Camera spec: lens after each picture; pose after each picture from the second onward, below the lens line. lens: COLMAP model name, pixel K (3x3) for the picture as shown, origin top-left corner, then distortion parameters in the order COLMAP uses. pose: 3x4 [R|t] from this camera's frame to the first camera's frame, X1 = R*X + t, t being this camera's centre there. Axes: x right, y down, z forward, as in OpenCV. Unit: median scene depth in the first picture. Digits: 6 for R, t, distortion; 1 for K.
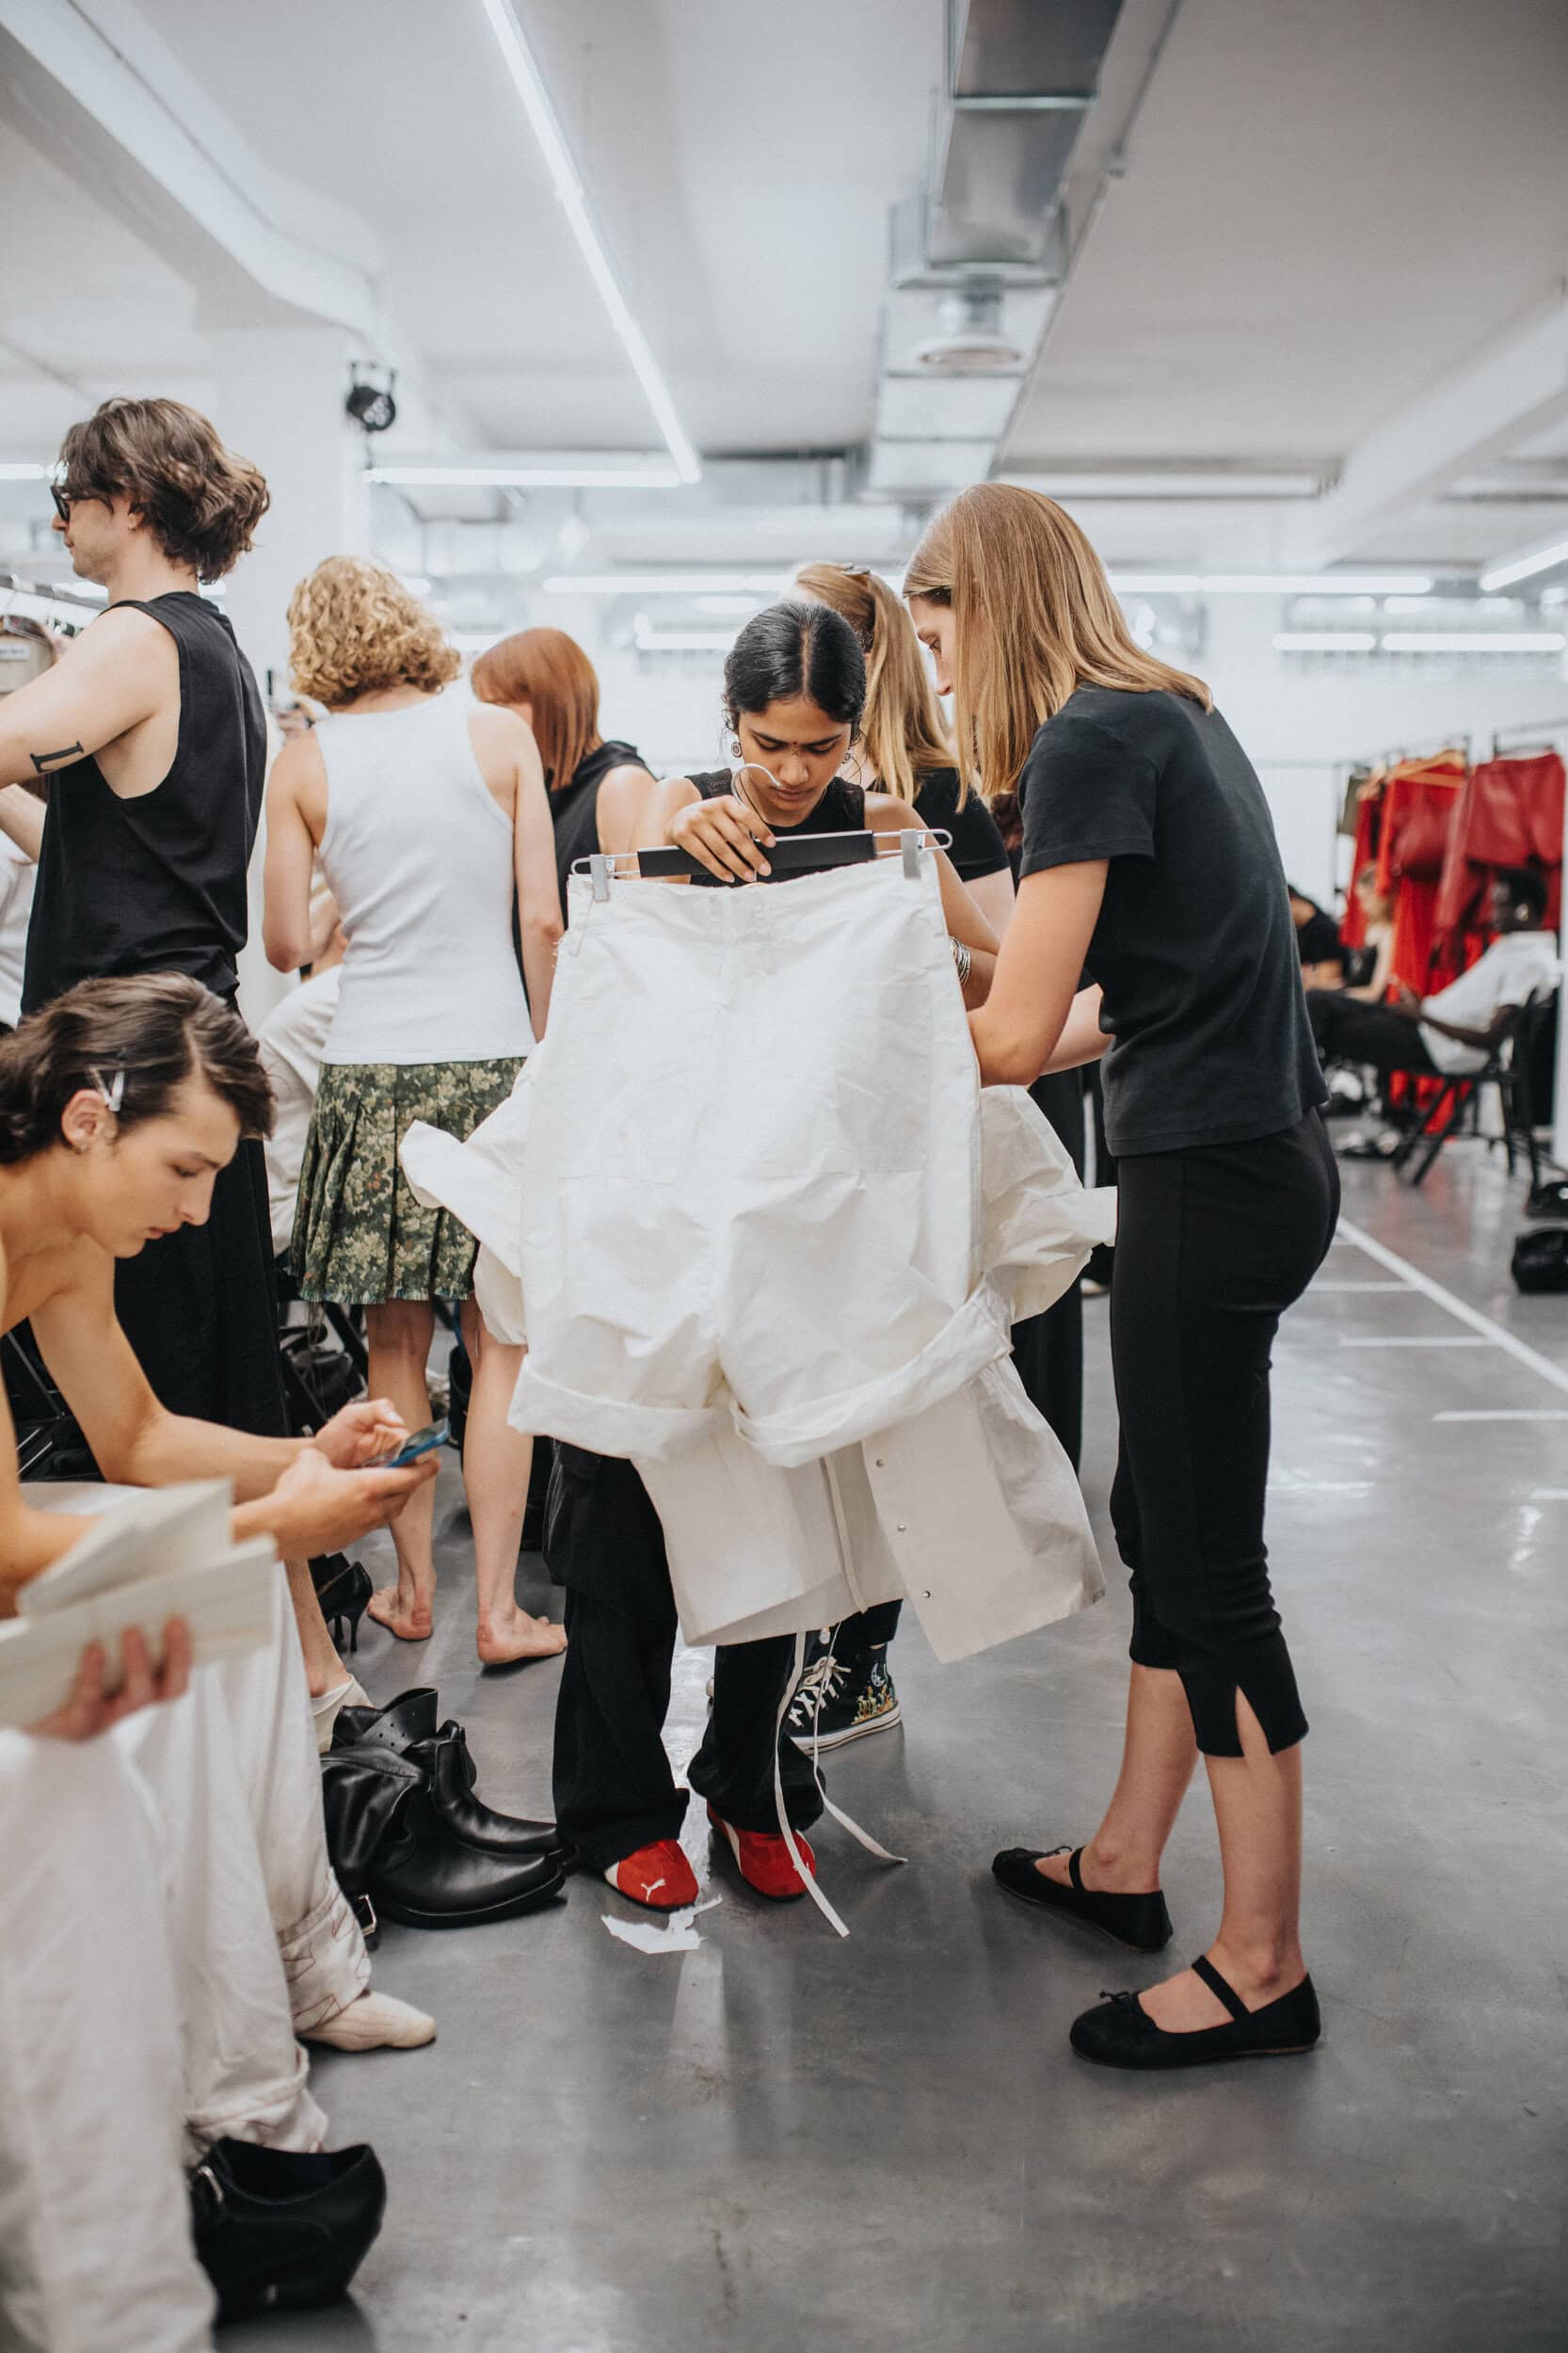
lens RADIAL K [[2371.5, 0, 786.9], [0, 2371.5, 1188.1], [0, 0, 1]] dist [-0.007138, 0.000000]
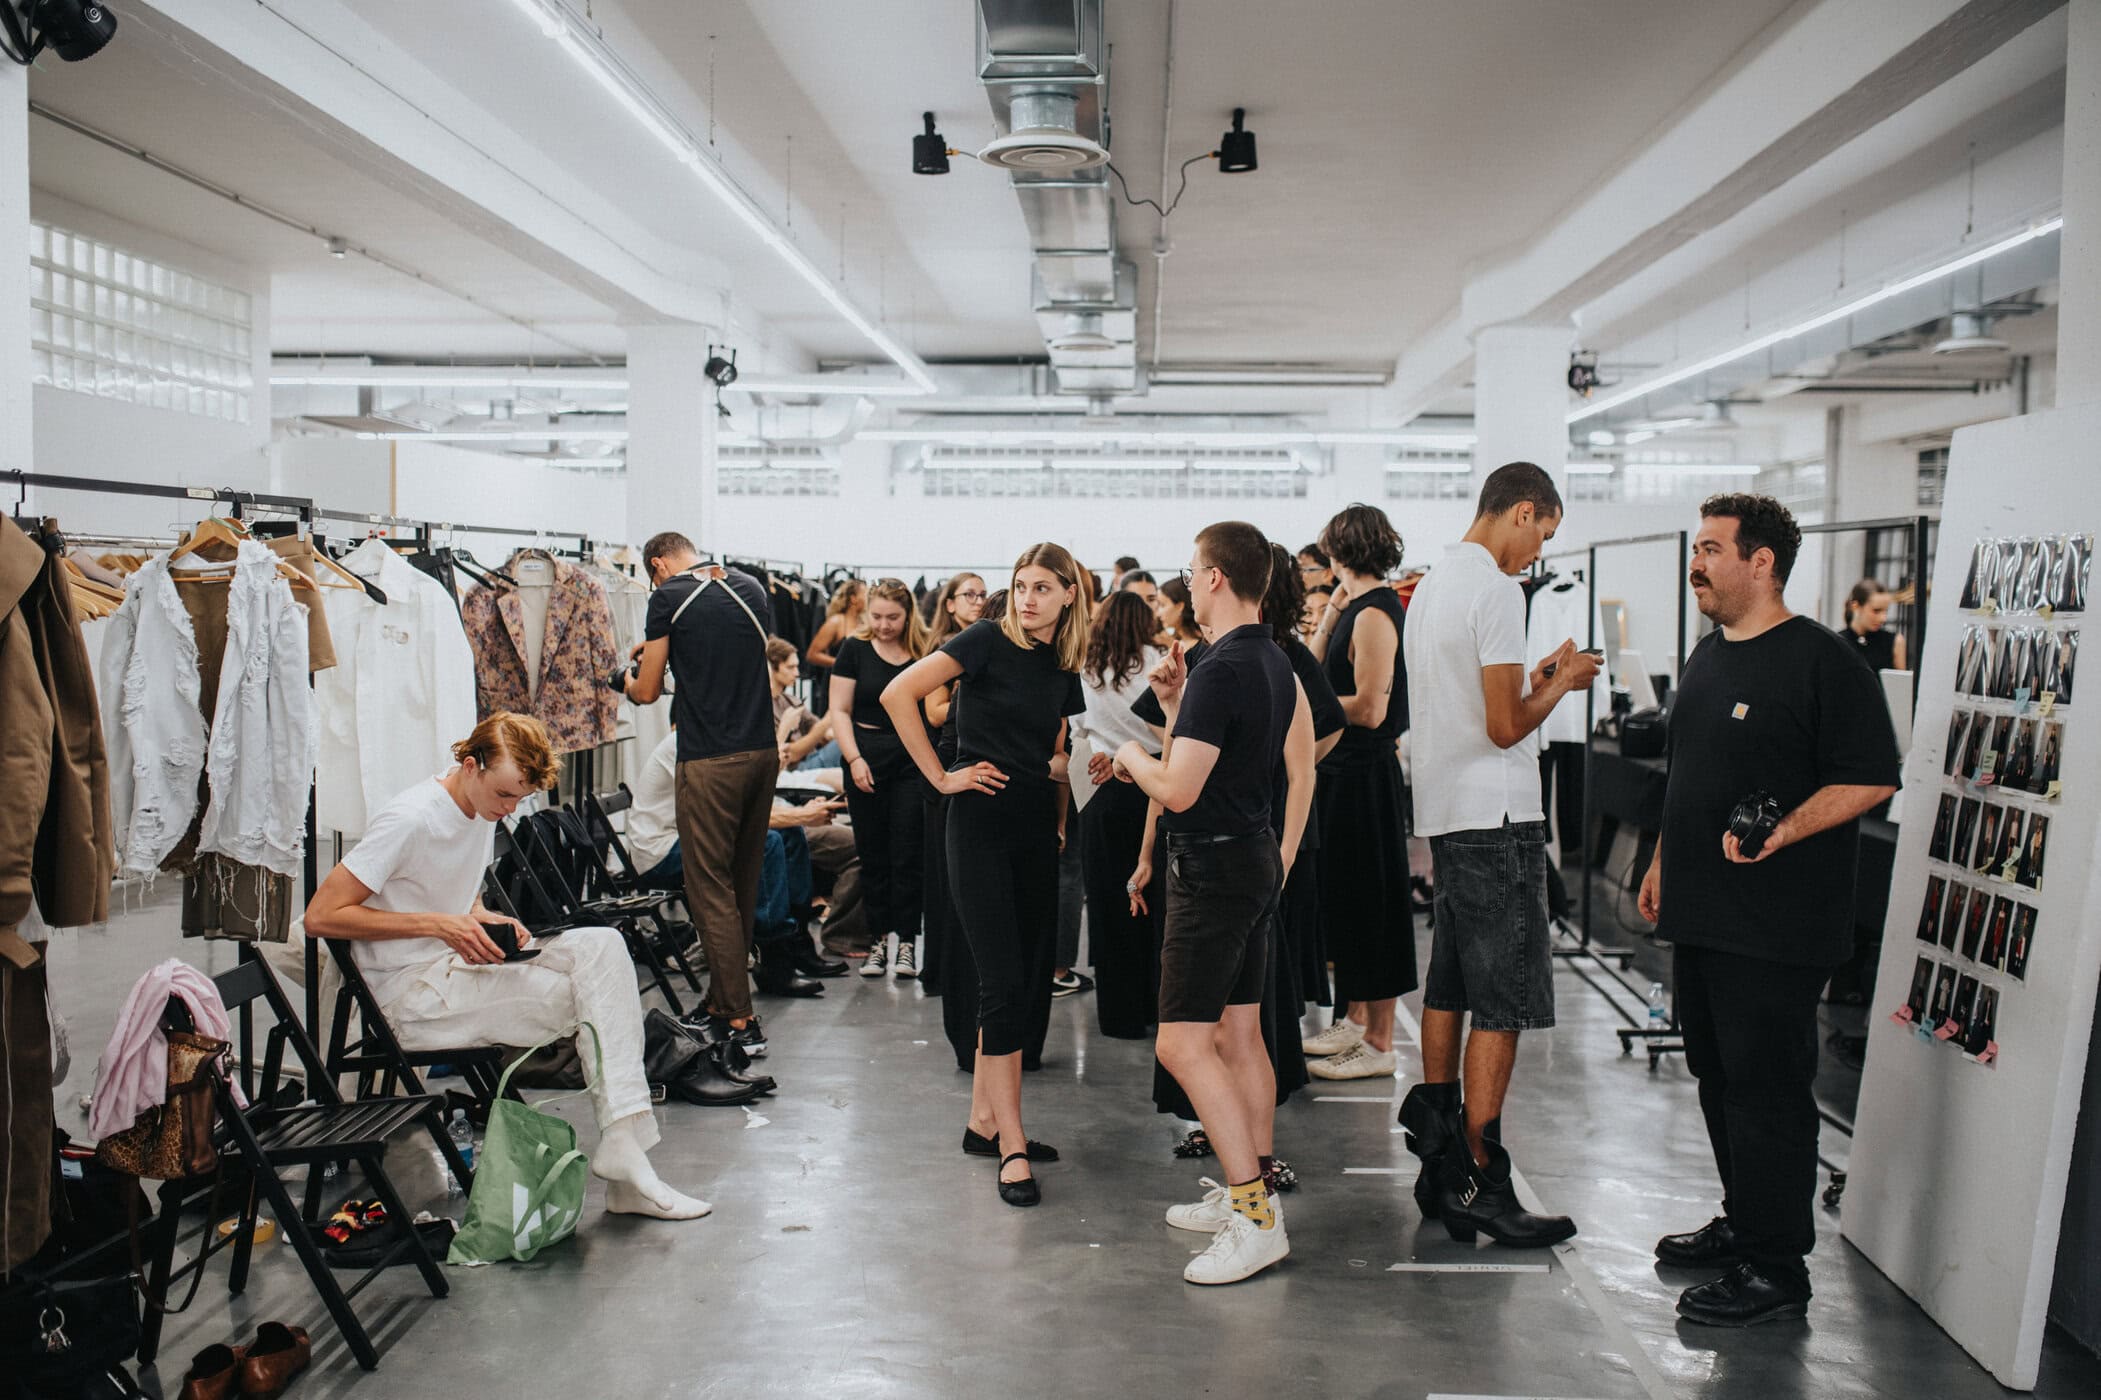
lens RADIAL K [[2117.5, 0, 1050.4], [0, 2117.5, 697.5], [0, 0, 1]] dist [-0.007138, 0.000000]
pose [[0.999766, 0.007423, -0.020322, 0.064431], [-0.009286, 0.995607, -0.093167, 0.021171], [0.019541, 0.093334, 0.995443, -0.332069]]
